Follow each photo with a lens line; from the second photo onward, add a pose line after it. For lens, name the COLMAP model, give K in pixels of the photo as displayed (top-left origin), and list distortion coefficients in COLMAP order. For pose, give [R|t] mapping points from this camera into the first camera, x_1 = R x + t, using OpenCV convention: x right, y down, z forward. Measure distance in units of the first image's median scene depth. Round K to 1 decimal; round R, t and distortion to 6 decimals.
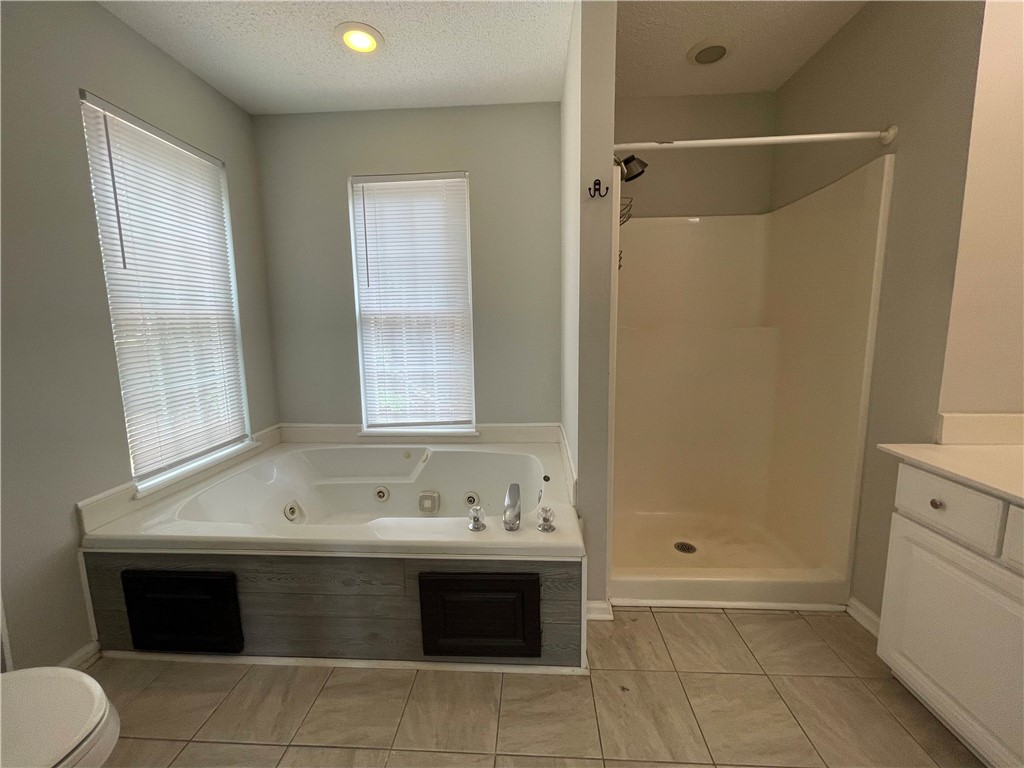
lens RADIAL K [[412.8, 0, 512.3], [0, 412.8, 375.6], [0, 0, 1]] dist [-0.000581, 0.002195]
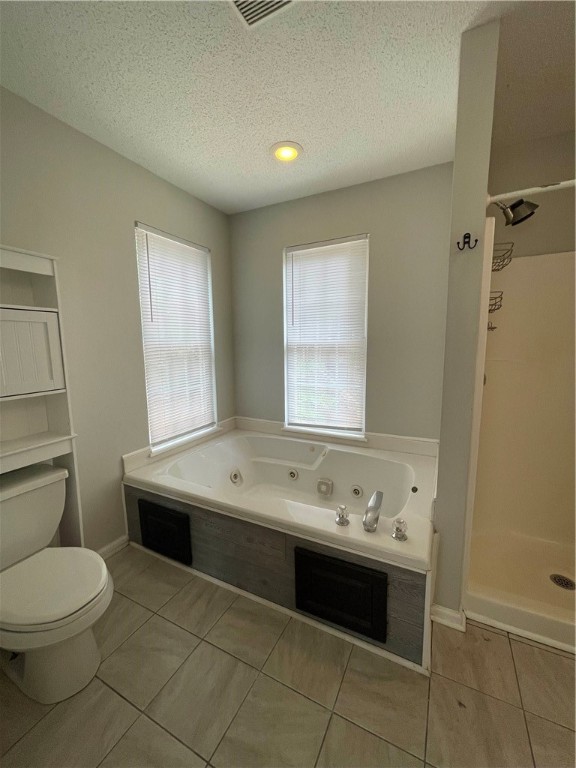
lens RADIAL K [[309.6, 0, 290.4], [0, 309.6, 382.5], [0, 0, 1]] dist [-0.000581, 0.002195]
pose [[0.916606, 0.054629, -0.396041, 0.109281], [-0.052938, 0.998482, 0.015208, -0.058804], [0.396271, 0.007026, 0.918107, 0.054230]]
